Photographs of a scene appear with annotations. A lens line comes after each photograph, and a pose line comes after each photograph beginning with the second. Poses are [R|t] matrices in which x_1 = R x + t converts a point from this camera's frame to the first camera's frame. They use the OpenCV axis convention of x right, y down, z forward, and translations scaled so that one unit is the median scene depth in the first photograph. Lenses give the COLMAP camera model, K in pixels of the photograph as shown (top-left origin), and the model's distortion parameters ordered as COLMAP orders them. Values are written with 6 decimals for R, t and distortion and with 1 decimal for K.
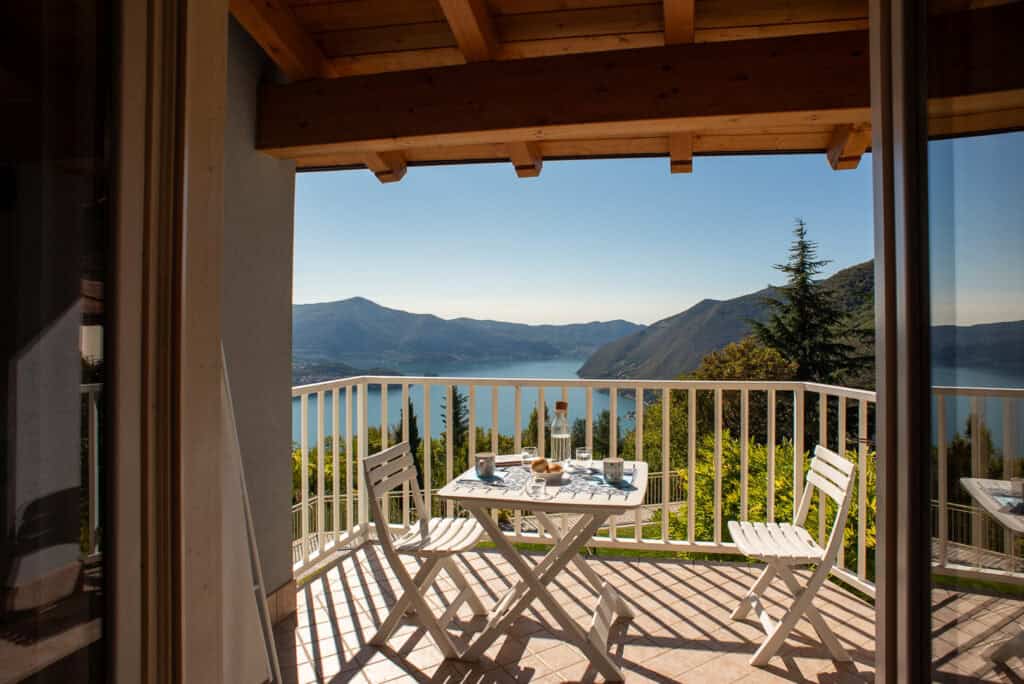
lens RADIAL K [[603.4, 0, 573.6], [0, 603.4, 317.7], [0, 0, 1]] dist [-0.050230, 0.000961]
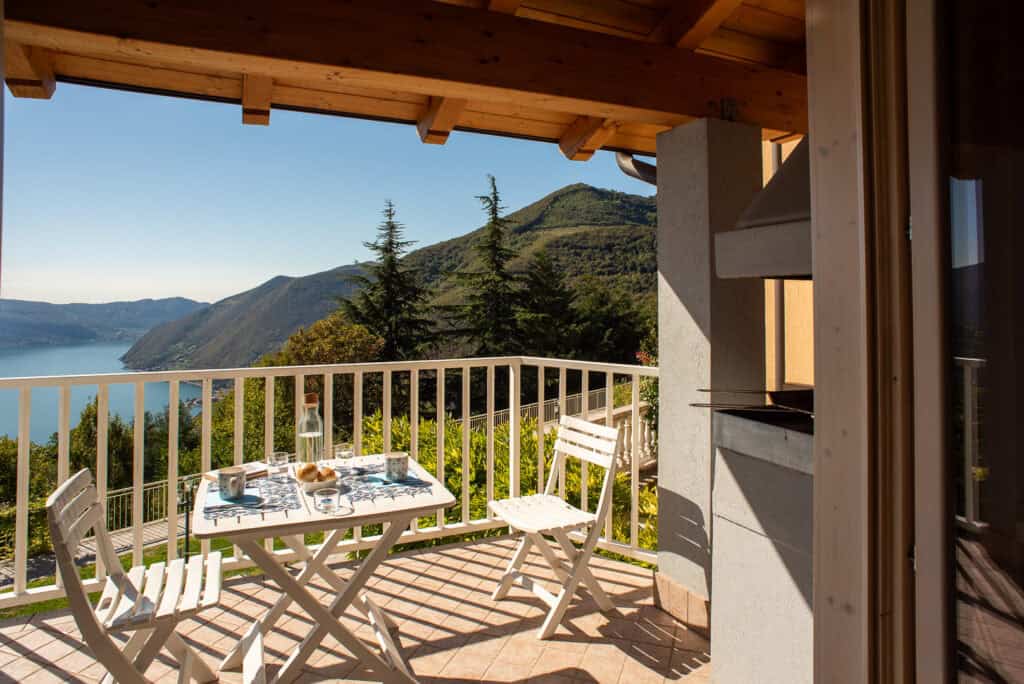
lens RADIAL K [[603.5, 0, 511.7], [0, 603.5, 288.3], [0, 0, 1]] dist [-0.050977, 0.001218]
pose [[0.830556, 0.007831, 0.556880, -0.110070], [-0.001825, 0.999934, -0.011339, 0.000201], [-0.556932, 0.008402, 0.830516, 0.065608]]
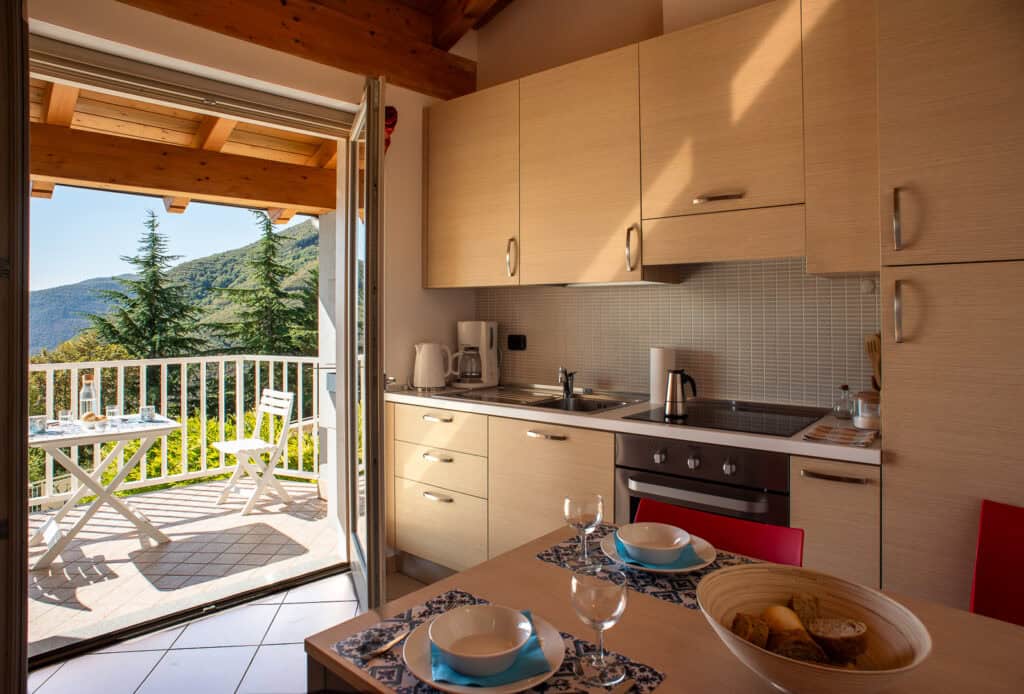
lens RADIAL K [[622.4, 0, 485.4], [0, 622.4, 311.4], [0, 0, 1]] dist [-0.048403, 0.000321]
pose [[0.632371, 0.001874, 0.774663, -0.215784], [-0.000965, 0.999998, -0.001631, 0.000094], [-0.774665, 0.000284, 0.632372, -0.216741]]
